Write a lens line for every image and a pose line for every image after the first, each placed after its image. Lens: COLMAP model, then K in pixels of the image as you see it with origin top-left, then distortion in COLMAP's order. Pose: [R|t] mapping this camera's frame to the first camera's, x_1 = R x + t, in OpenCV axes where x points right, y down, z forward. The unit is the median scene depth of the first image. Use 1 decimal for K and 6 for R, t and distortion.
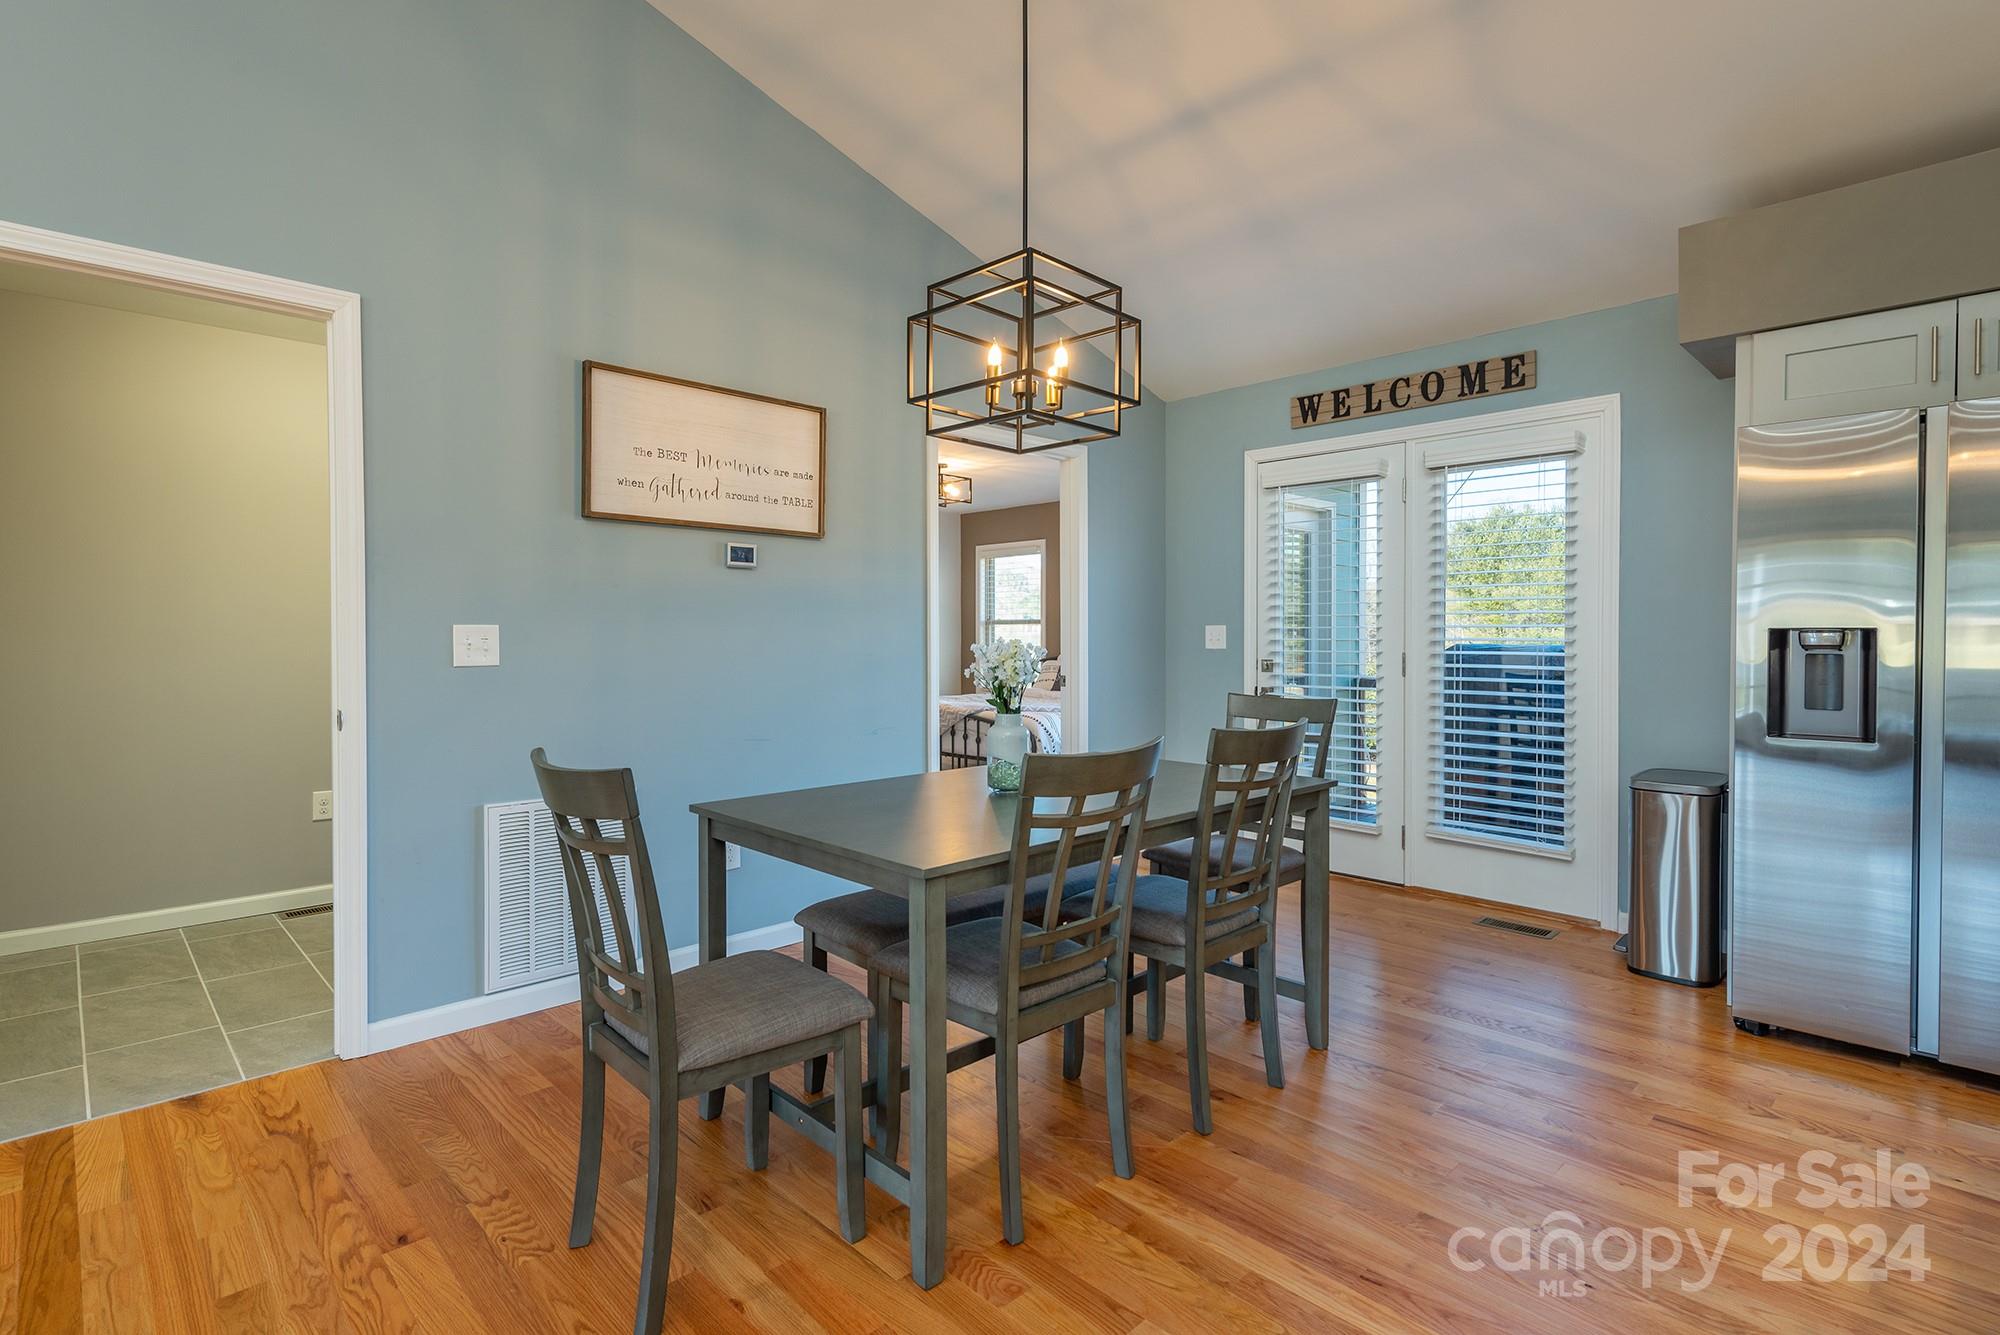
lens RADIAL K [[973.7, 0, 988.8], [0, 973.7, 642.7], [0, 0, 1]] dist [0.004311, -0.000815]
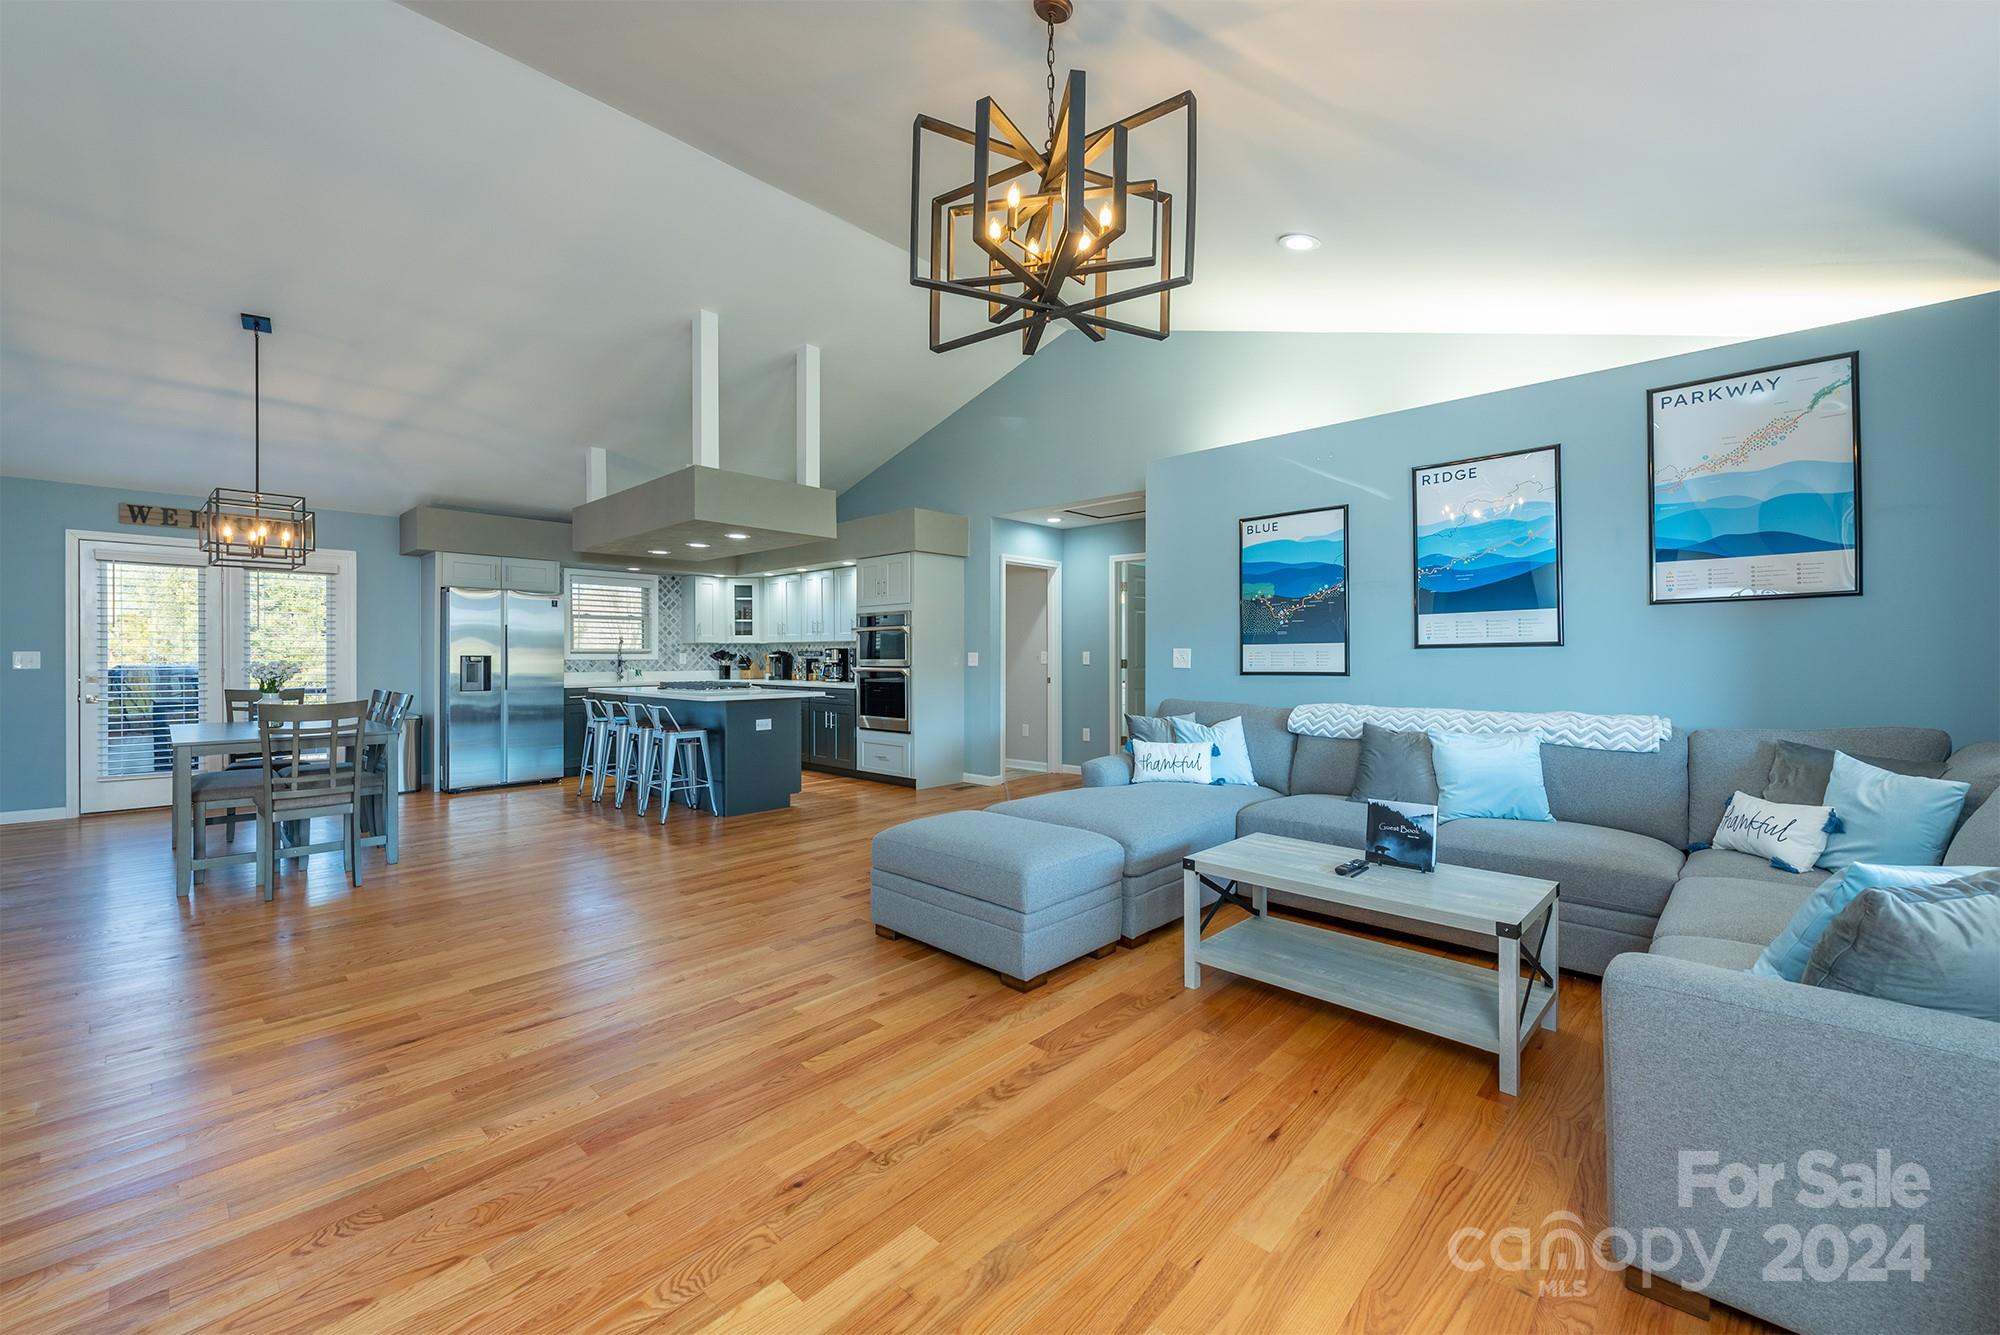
lens RADIAL K [[824.8, 0, 991.4], [0, 824.8, 657.9], [0, 0, 1]] dist [0.010100, -0.003436]
pose [[-0.039766, -0.001108, 0.999208, -1.599247], [0.007565, 0.999970, 0.001409, -0.000102], [-0.999180, 0.007616, -0.039757, -0.474730]]
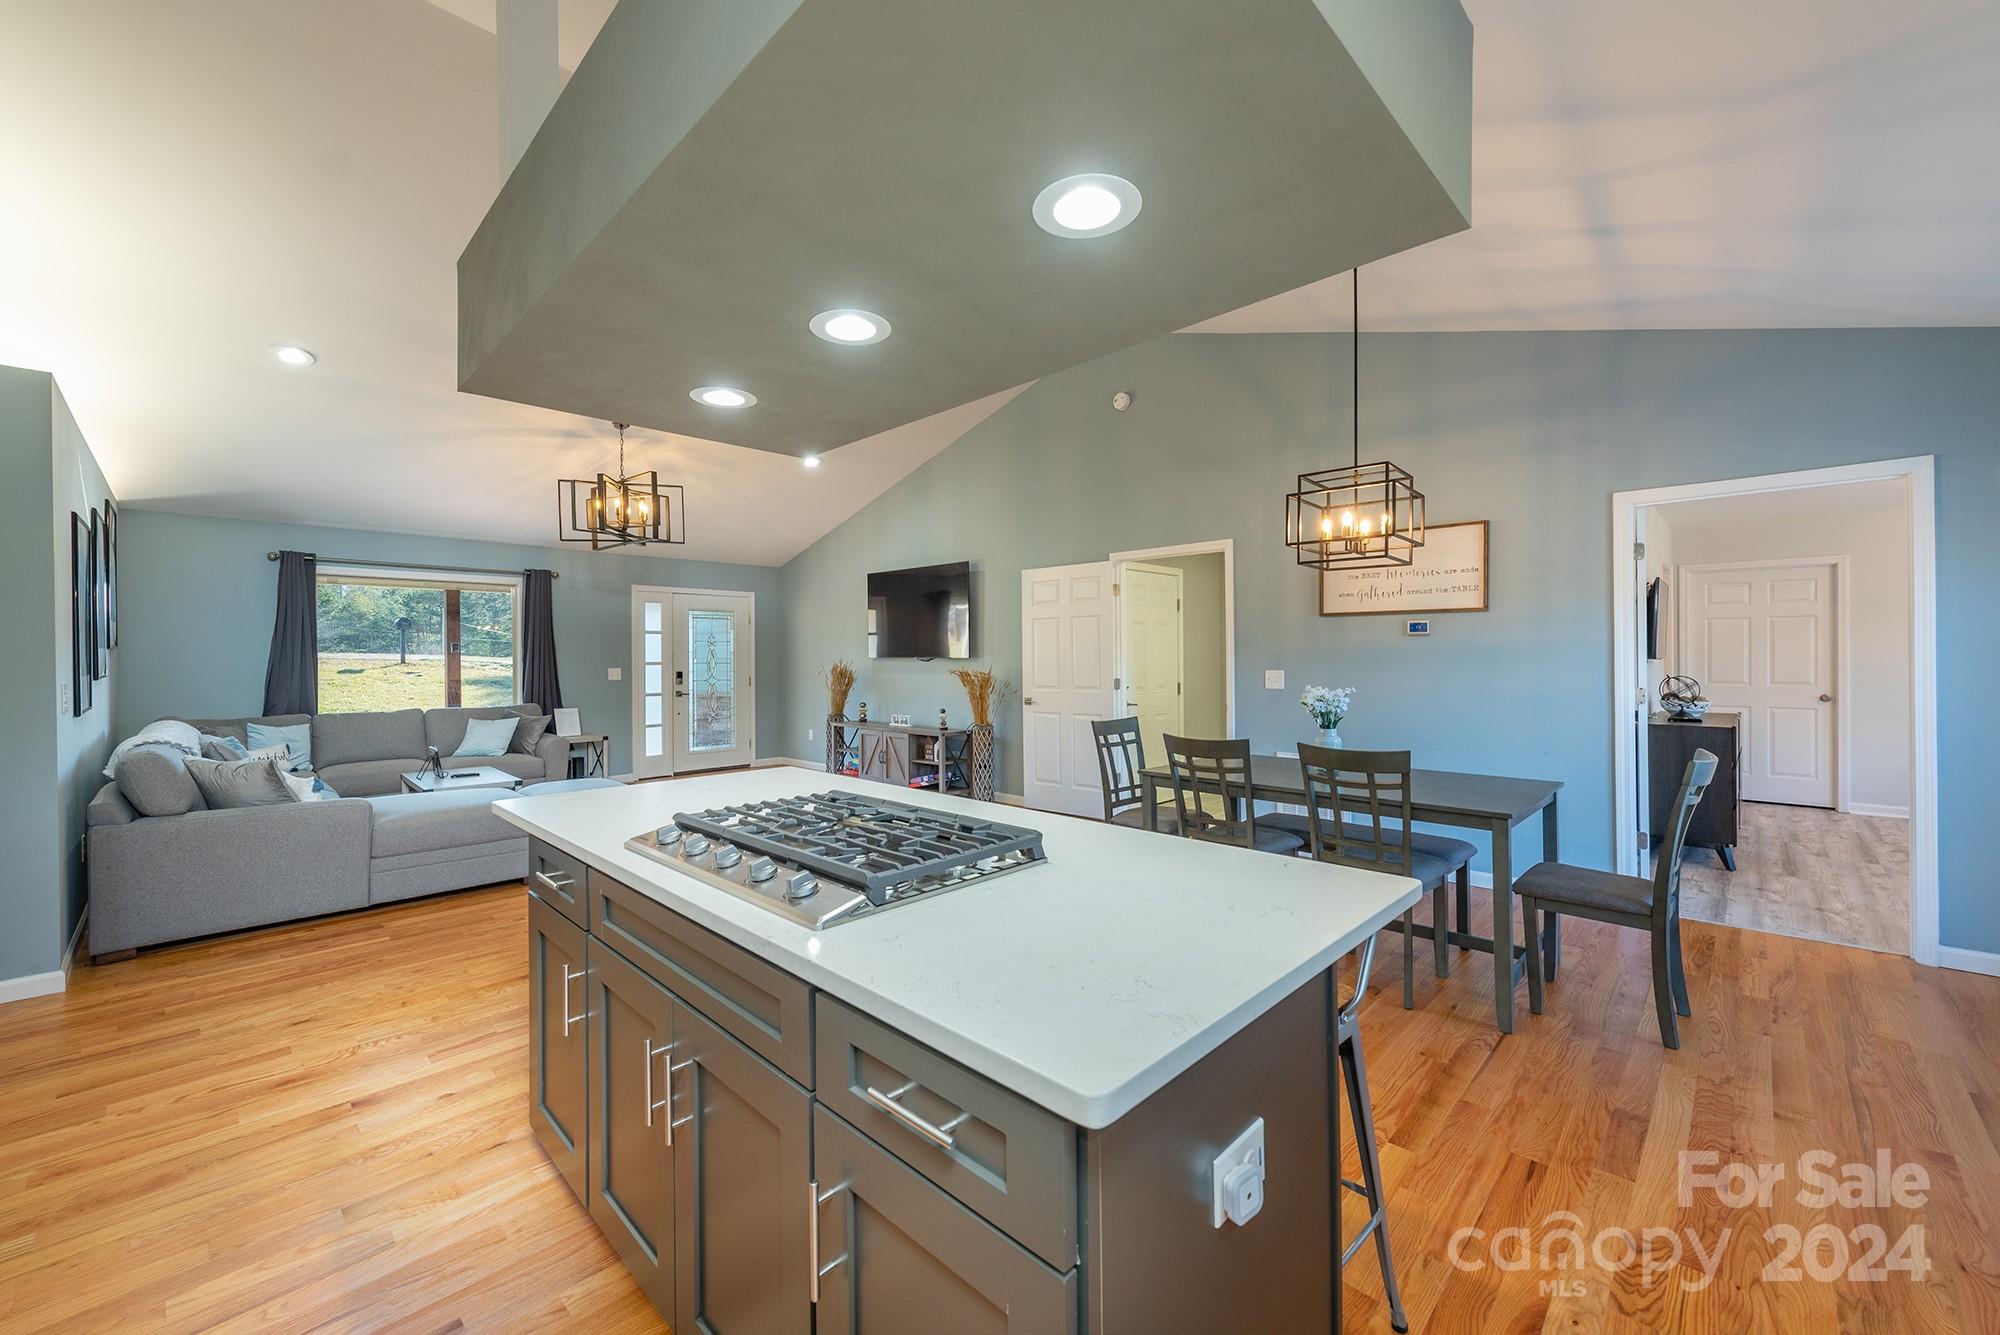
lens RADIAL K [[782.1, 0, 1004.1], [0, 782.1, 649.8], [0, 0, 1]] dist [0.009428, -0.002866]
pose [[0.033262, -0.006656, -0.999425, 1.151406], [-0.003450, 0.999971, -0.006774, -0.047247], [0.999441, 0.003673, 0.033238, 0.300076]]
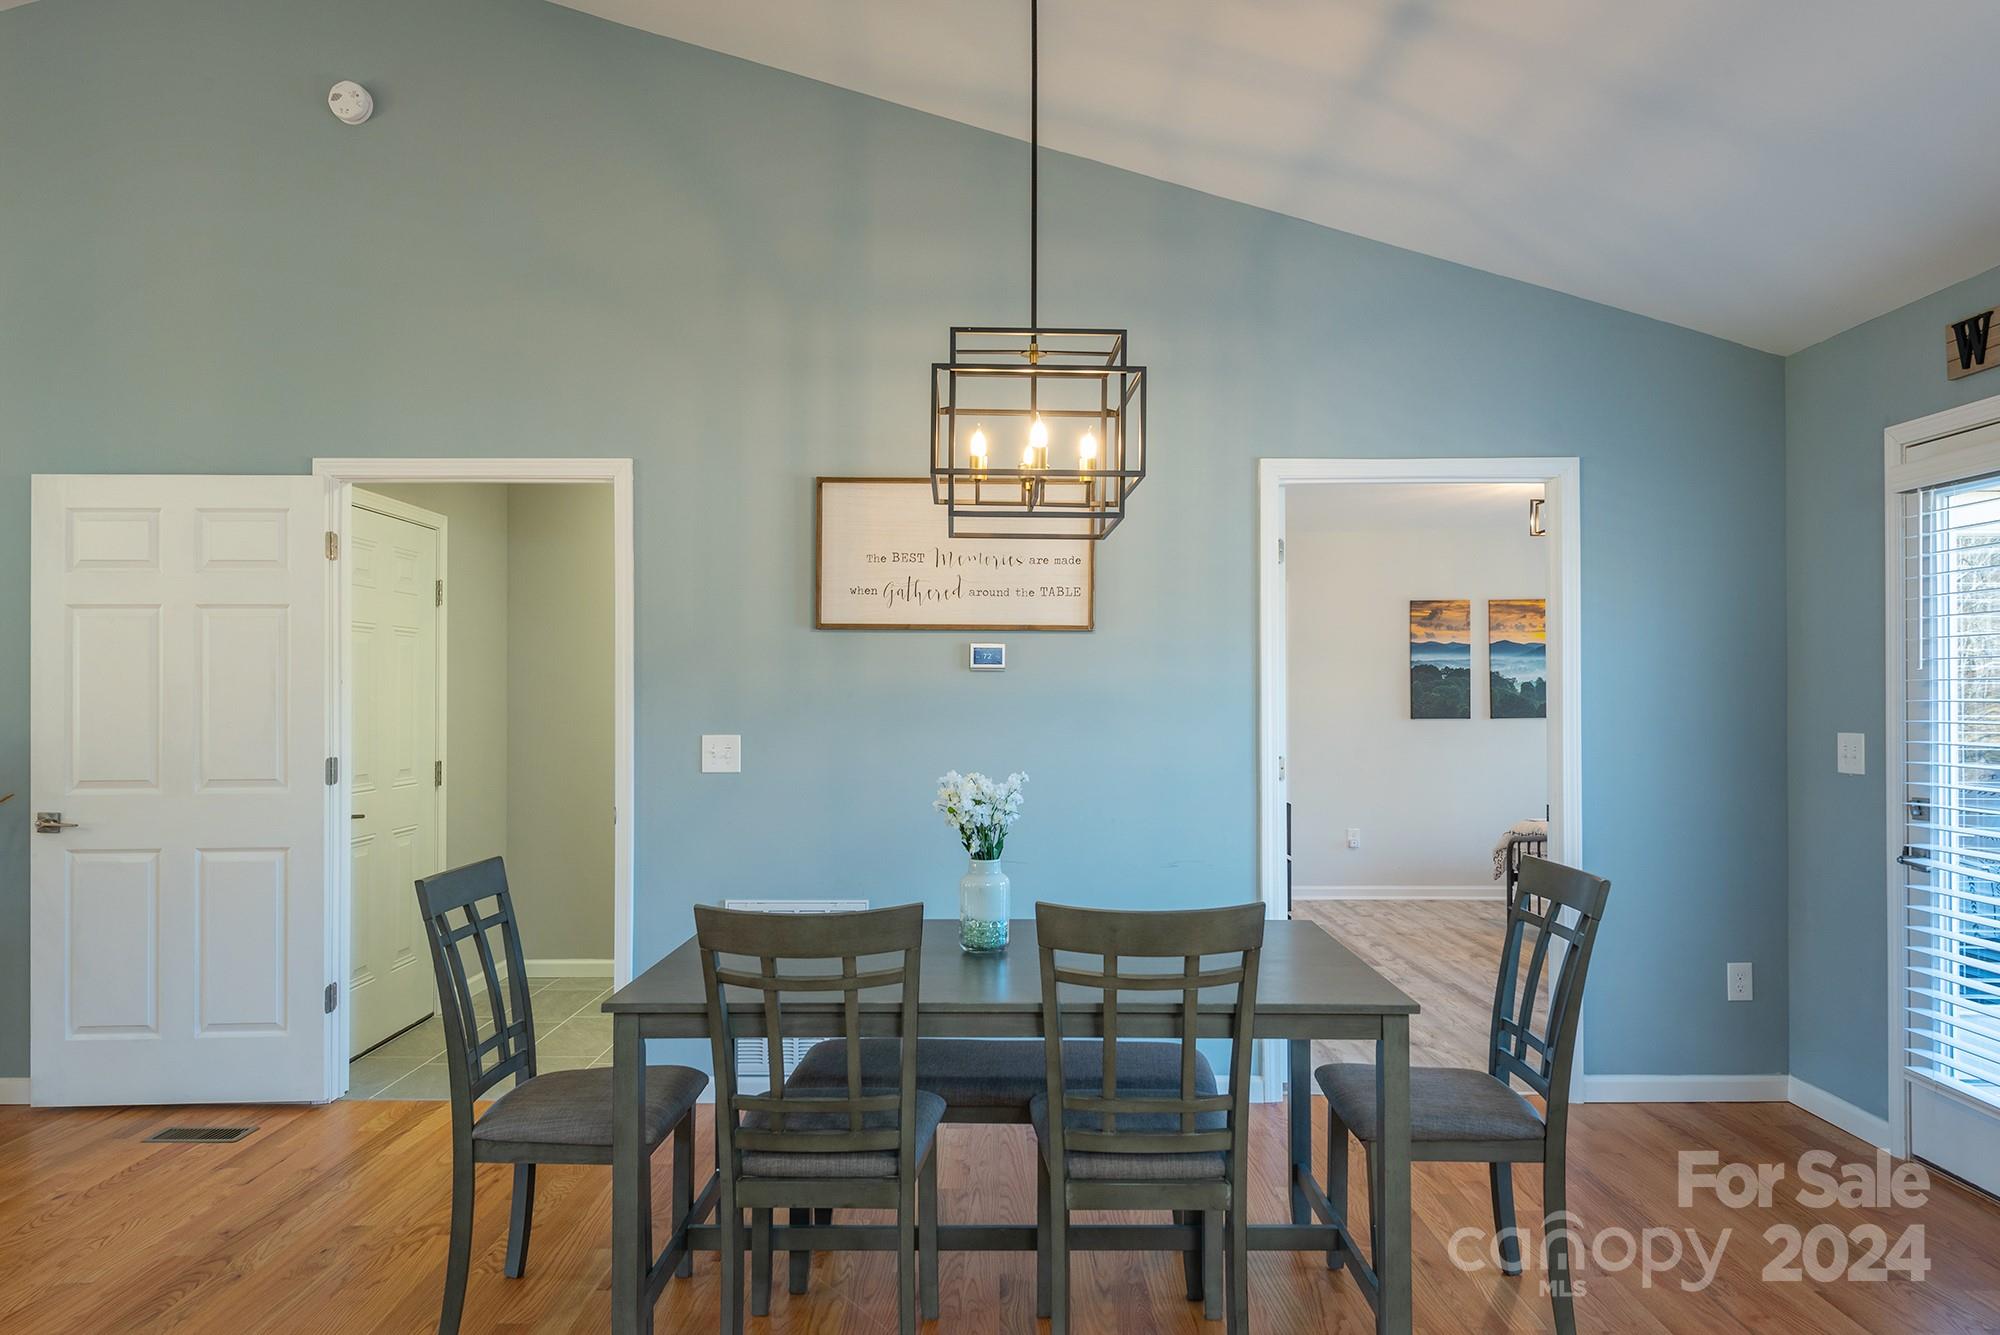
lens RADIAL K [[1306.9, 0, 1005.8], [0, 1306.9, 684.3], [0, 0, 1]] dist [0.009400, -0.000613]
pose [[0.718101, -0.004630, -0.695923, 0.680984], [-0.007208, 0.999875, -0.014090, -0.052611], [0.695901, 0.015134, 0.717978, 0.152168]]
